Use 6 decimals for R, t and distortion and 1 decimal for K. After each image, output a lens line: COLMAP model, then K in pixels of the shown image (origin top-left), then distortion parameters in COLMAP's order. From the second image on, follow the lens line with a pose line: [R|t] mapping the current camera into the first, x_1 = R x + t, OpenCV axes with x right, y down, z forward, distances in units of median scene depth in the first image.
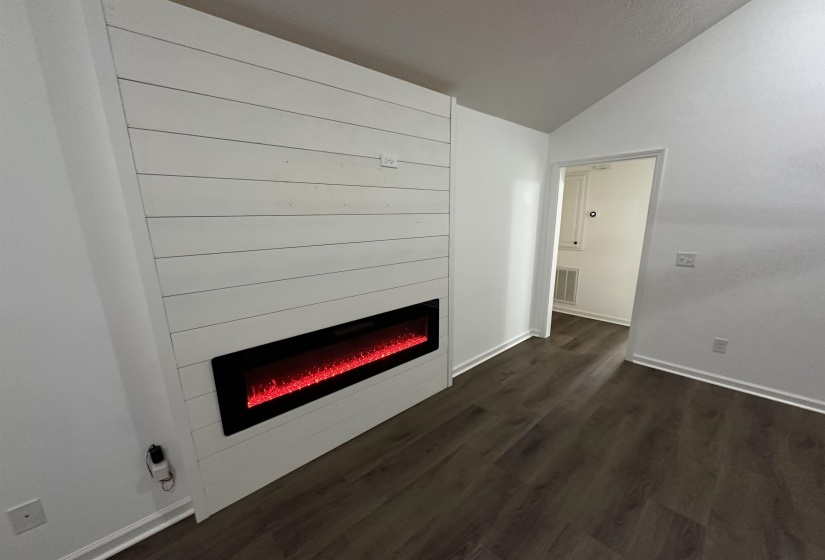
lens RADIAL K [[327.2, 0, 413.4], [0, 327.2, 299.7], [0, 0, 1]] dist [0.000829, 0.000138]
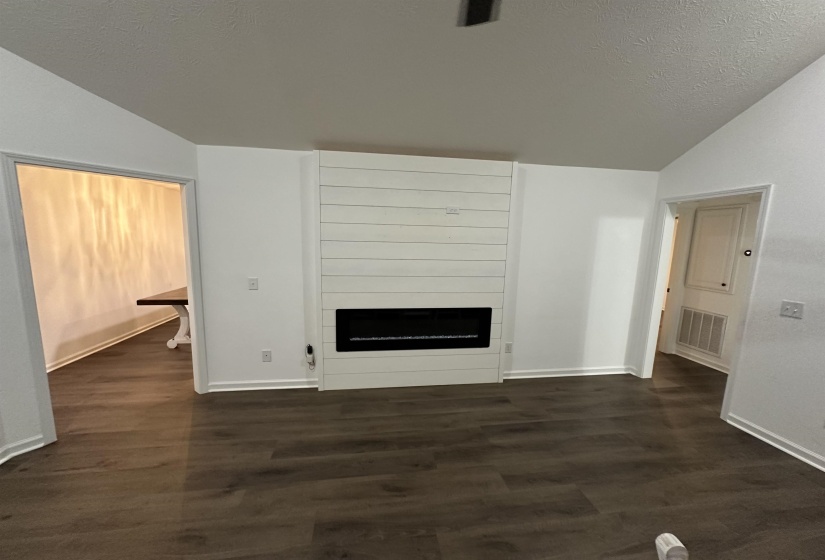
lens RADIAL K [[331.3, 0, 412.5], [0, 331.3, 295.7], [0, 0, 1]] dist [-0.000469, 0.000206]
pose [[0.820159, 0.128496, -0.557520, 0.569216], [-0.176767, 0.983688, -0.033321, 0.051025], [0.544145, 0.125880, 0.829494, -0.288593]]
